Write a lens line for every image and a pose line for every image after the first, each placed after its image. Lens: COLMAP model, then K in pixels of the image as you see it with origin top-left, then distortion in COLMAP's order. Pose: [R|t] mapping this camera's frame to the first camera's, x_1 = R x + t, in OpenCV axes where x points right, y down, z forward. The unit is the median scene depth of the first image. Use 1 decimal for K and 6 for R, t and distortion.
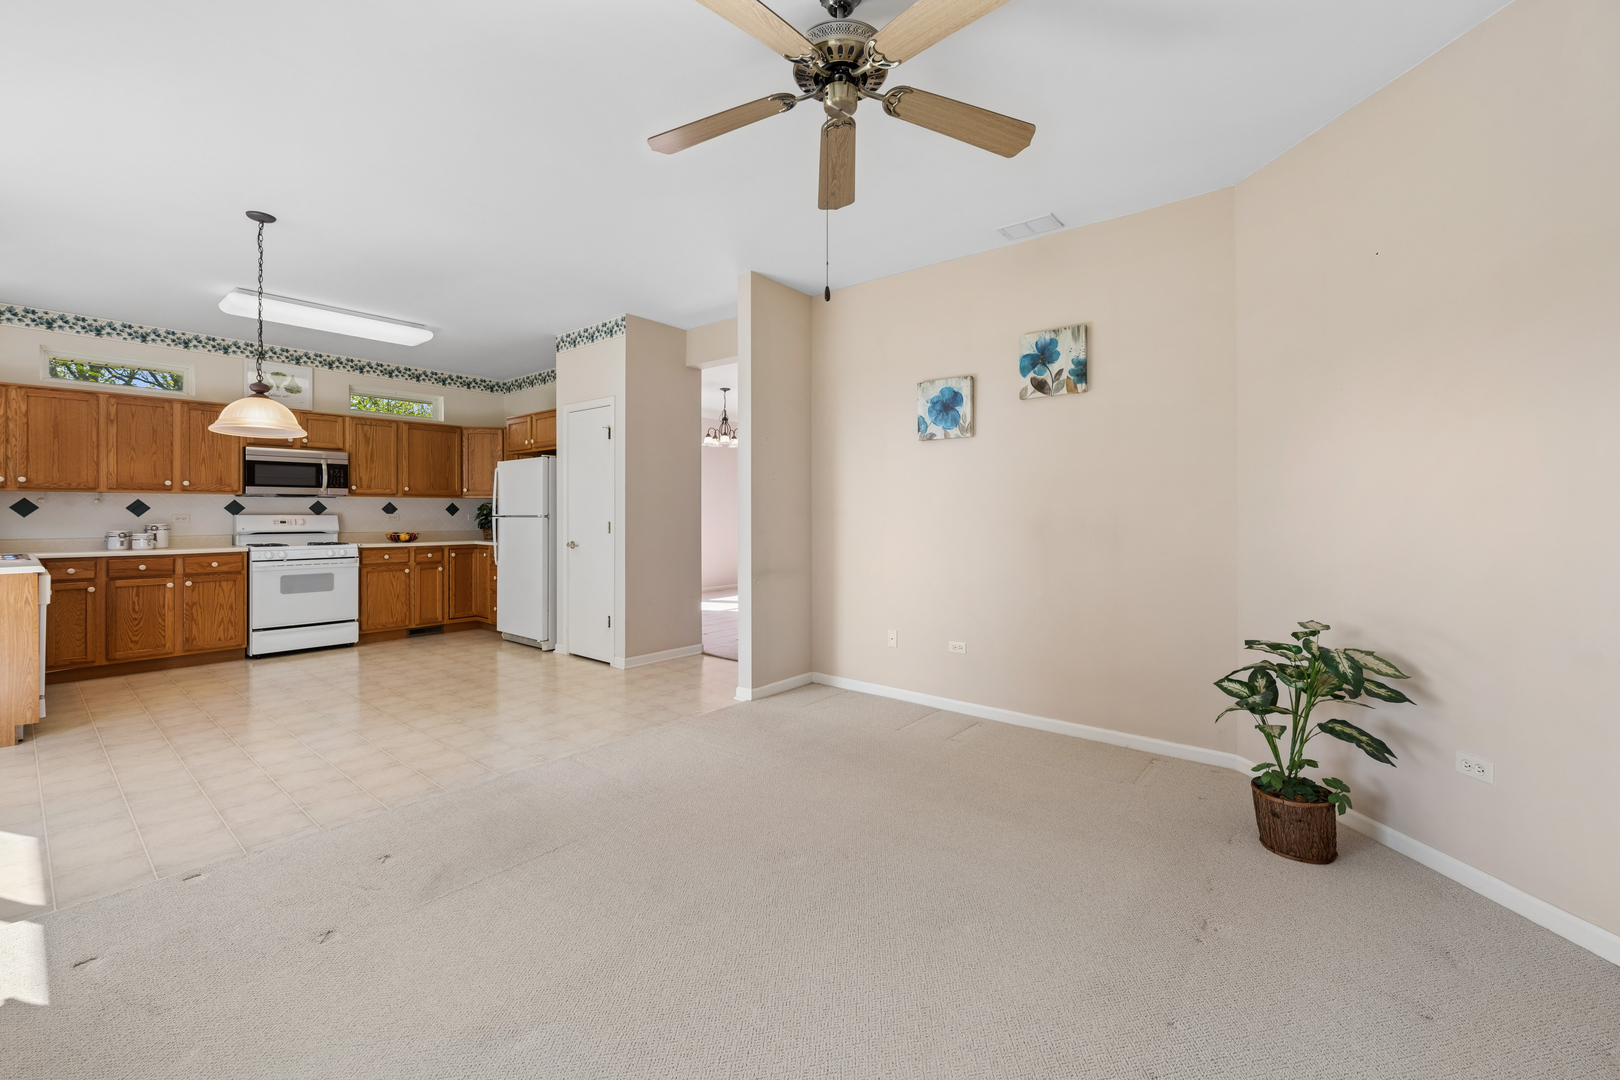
lens RADIAL K [[664.8, 0, 810.4], [0, 664.8, 513.8], [0, 0, 1]] dist [-0.014709, 0.000072]
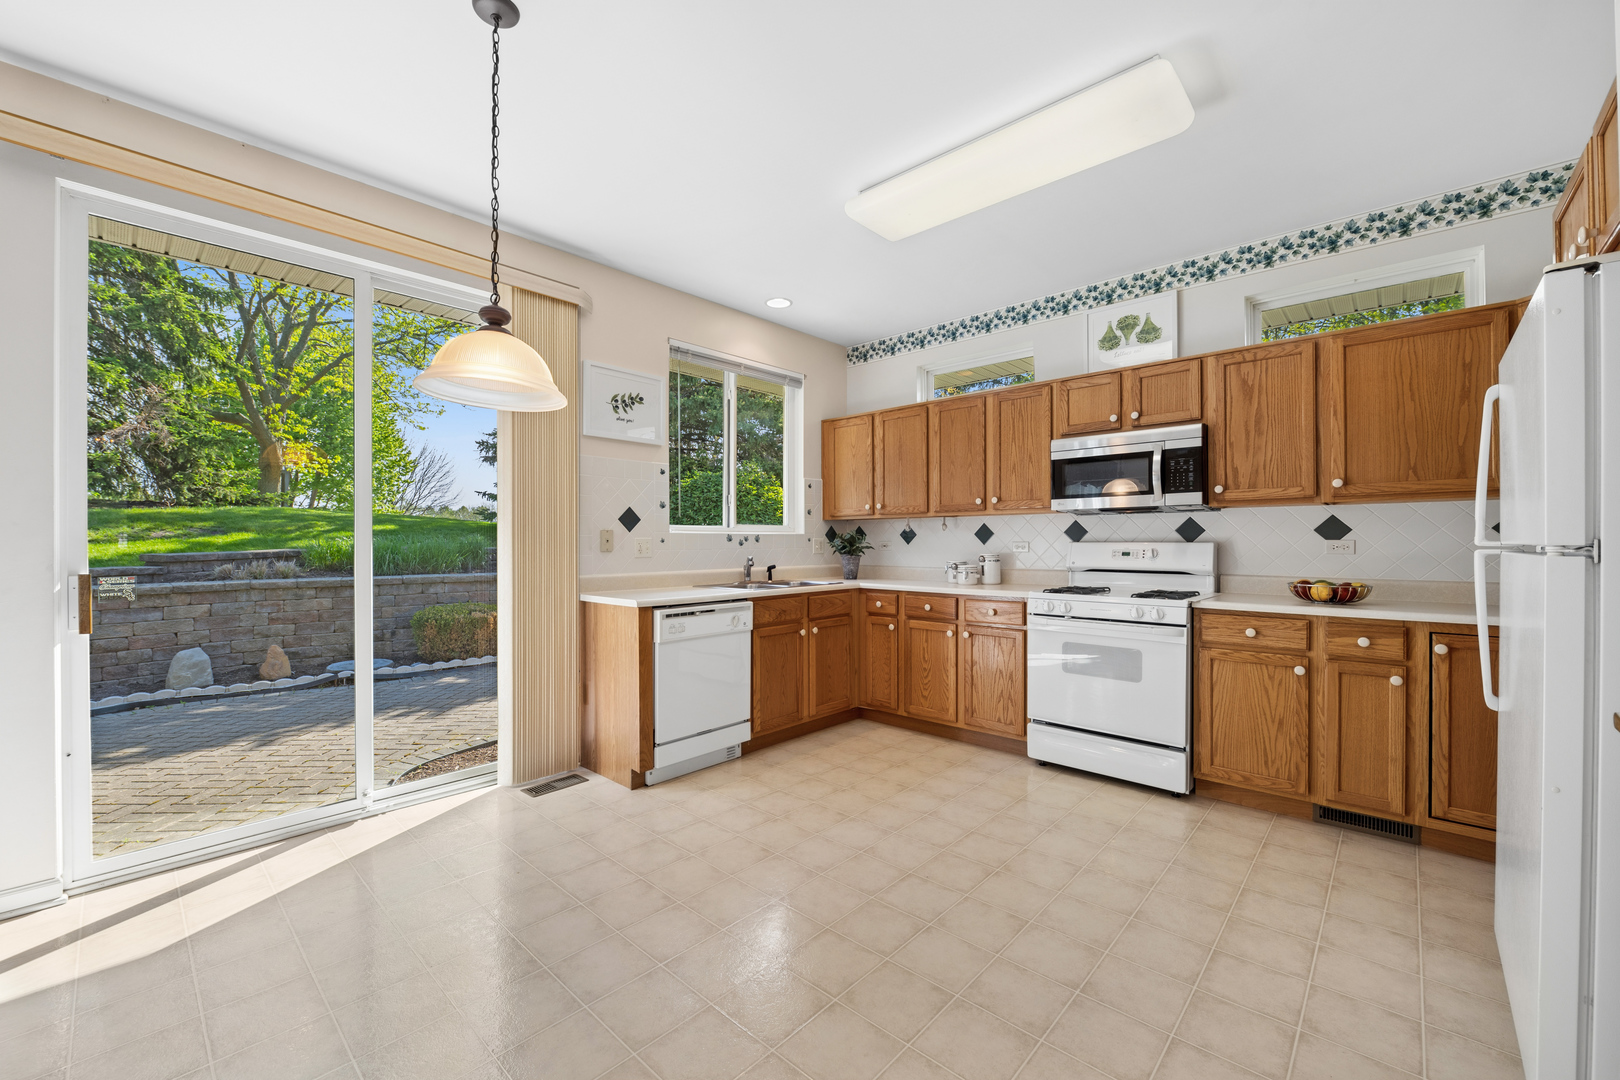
lens RADIAL K [[646.1, 0, 815.4], [0, 646.1, 544.5], [0, 0, 1]] dist [-0.009893, -0.000418]
pose [[-0.060013, 0.004474, -0.998188, -0.185256], [0.002423, 0.999988, 0.004336, 0.000341], [0.998195, -0.002158, -0.060023, 0.778777]]
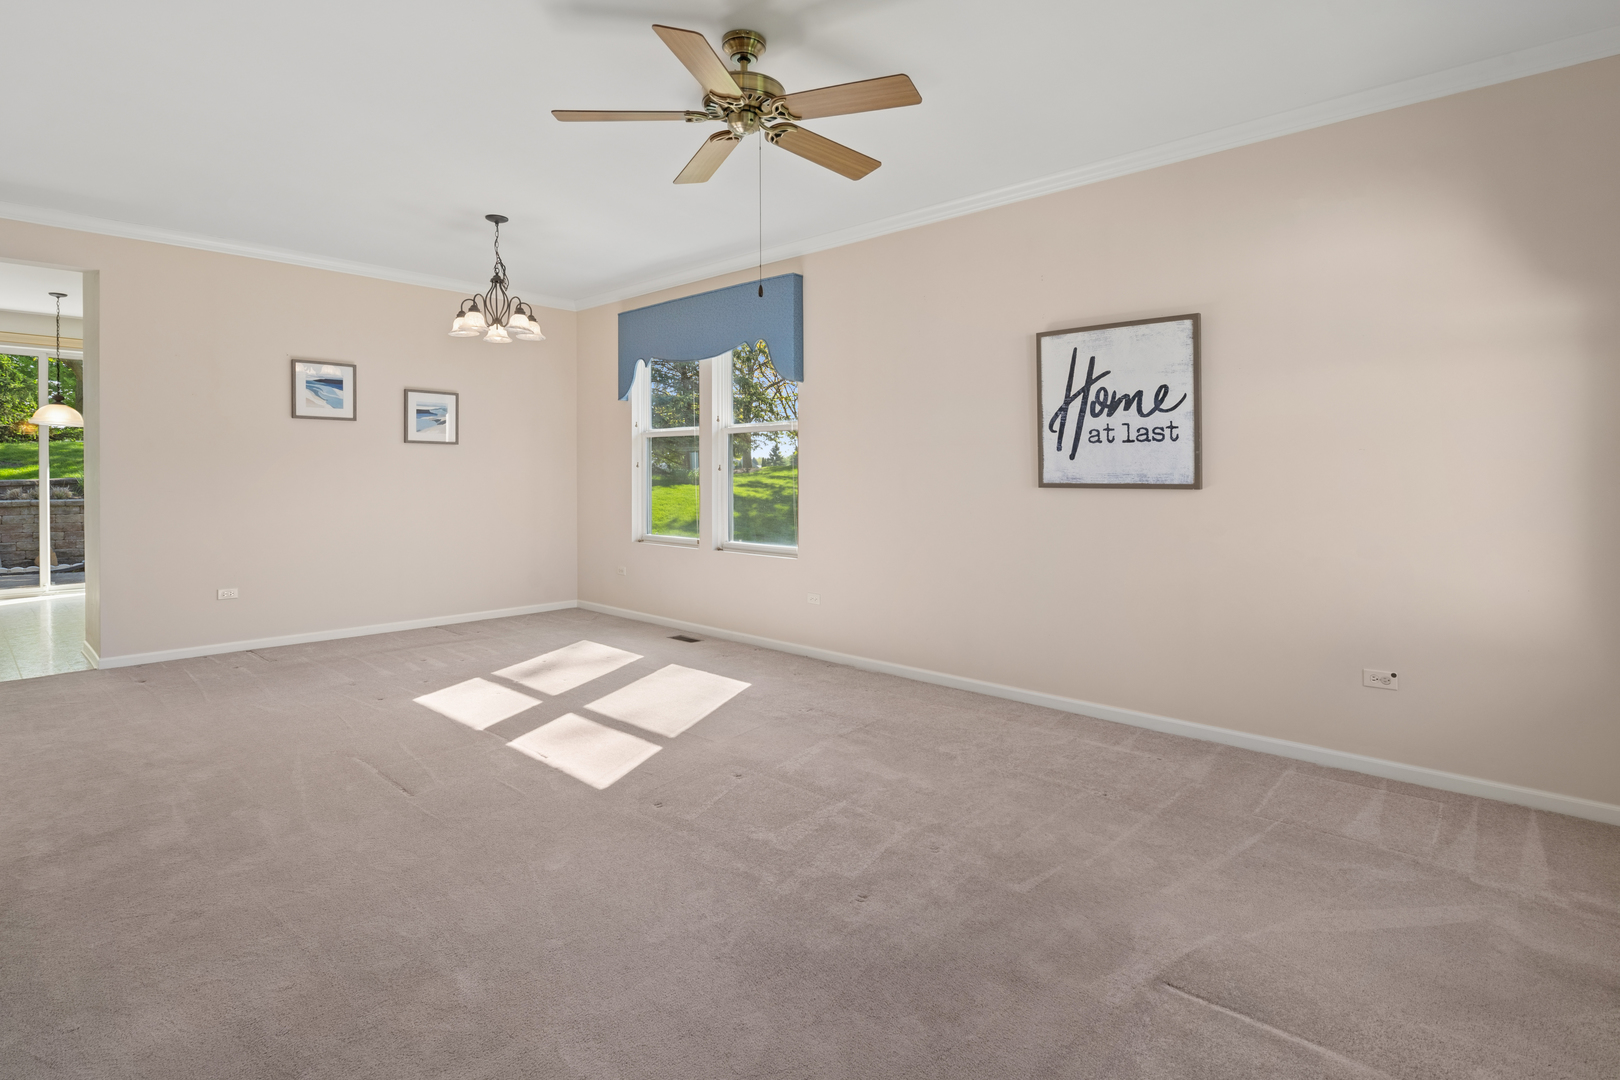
lens RADIAL K [[823.8, 0, 819.1], [0, 823.8, 481.2], [0, 0, 1]] dist [-0.010869, -0.000229]
pose [[-0.066321, 0.010449, -0.997744, 0.652688], [-0.000478, 0.999945, 0.010504, -0.001879], [0.997798, 0.001173, -0.066312, 1.826505]]
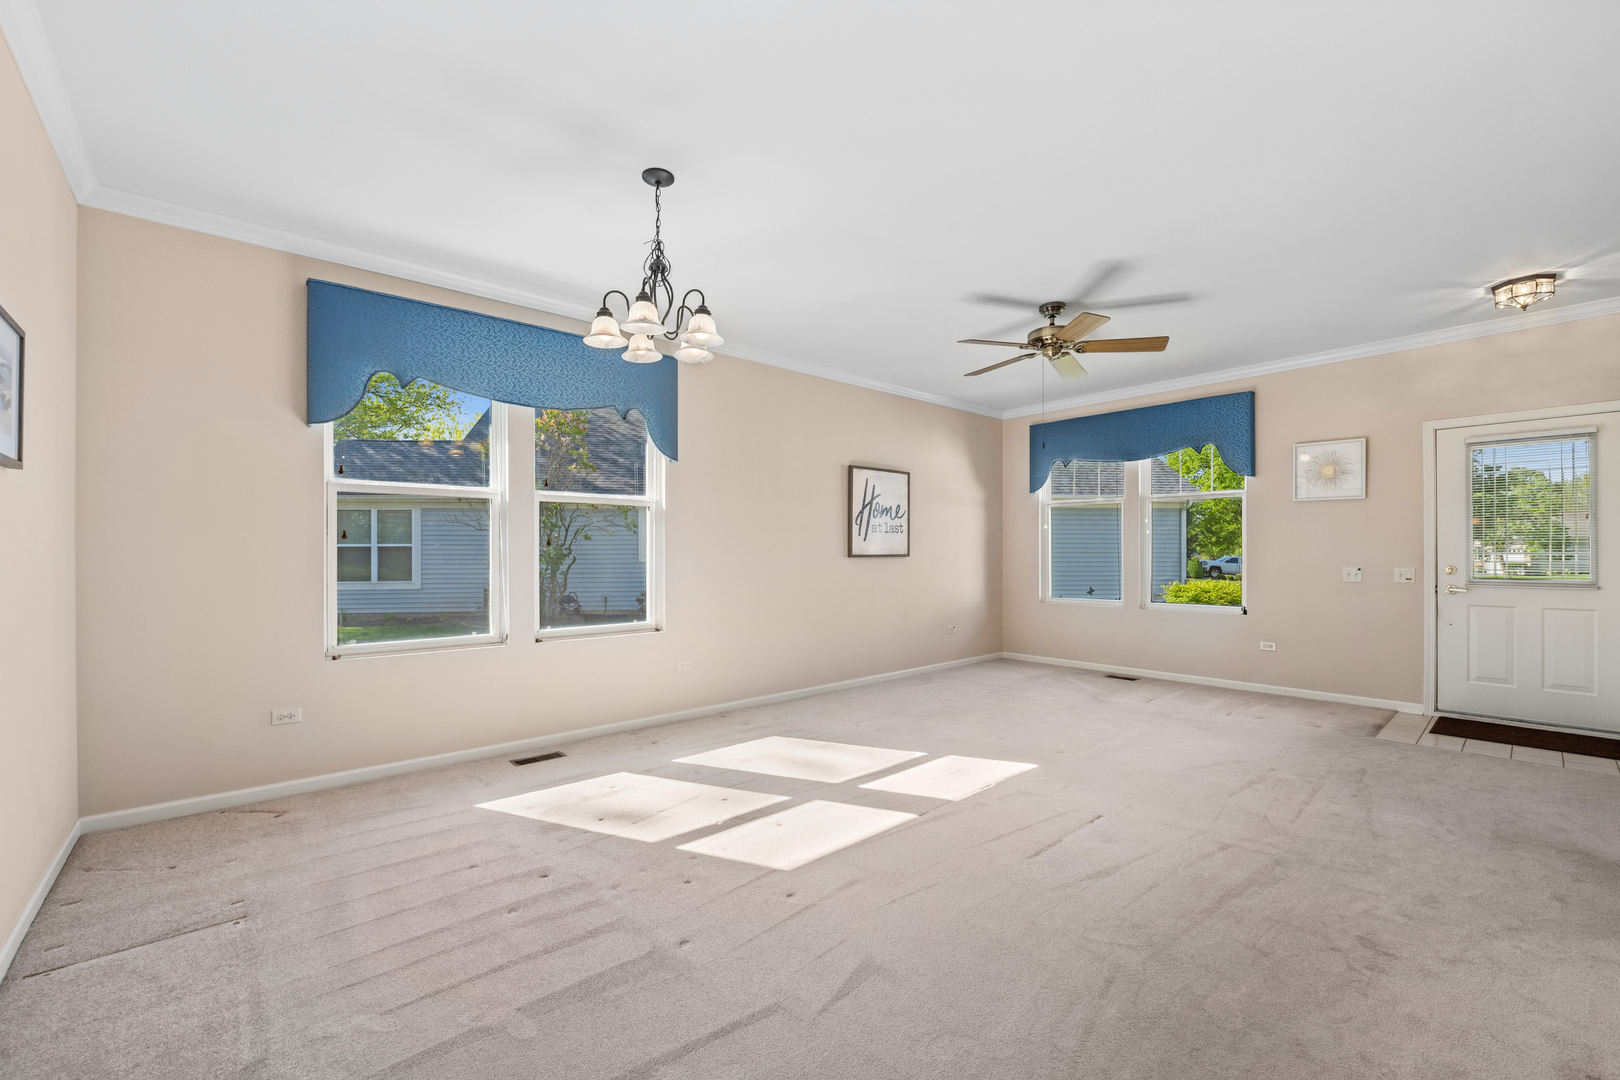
lens RADIAL K [[653.3, 0, 819.4], [0, 653.3, 548.8], [0, 0, 1]] dist [-0.009031, 0.000076]
pose [[0.987057, 0.000119, -0.160373, 0.008448], [-0.000684, 0.999994, -0.003469, 0.001968], [0.160371, 0.003534, 0.987050, 0.991510]]
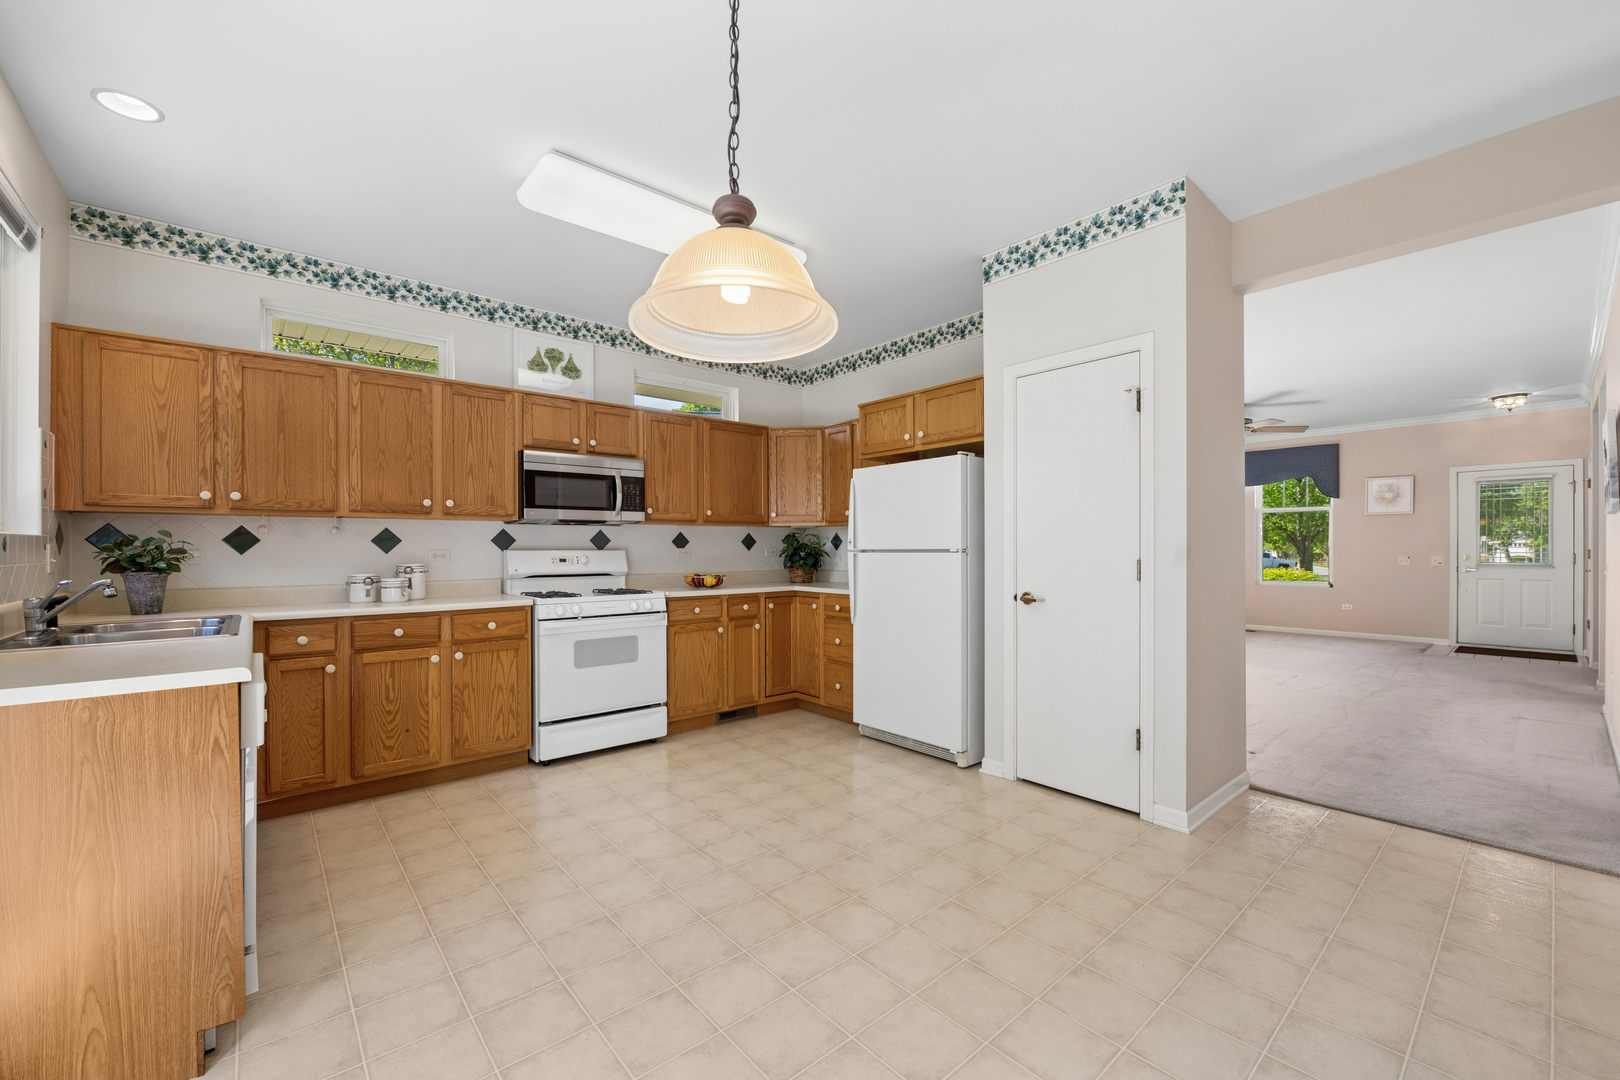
lens RADIAL K [[648.5, 0, 814.4], [0, 648.5, 550.4], [0, 0, 1]] dist [-0.010833, -0.000517]
pose [[0.984632, -0.003124, -0.174613, -0.434534], [0.003819, 0.999986, 0.003644, 0.000513], [0.174599, -0.004255, 0.984630, 0.383095]]
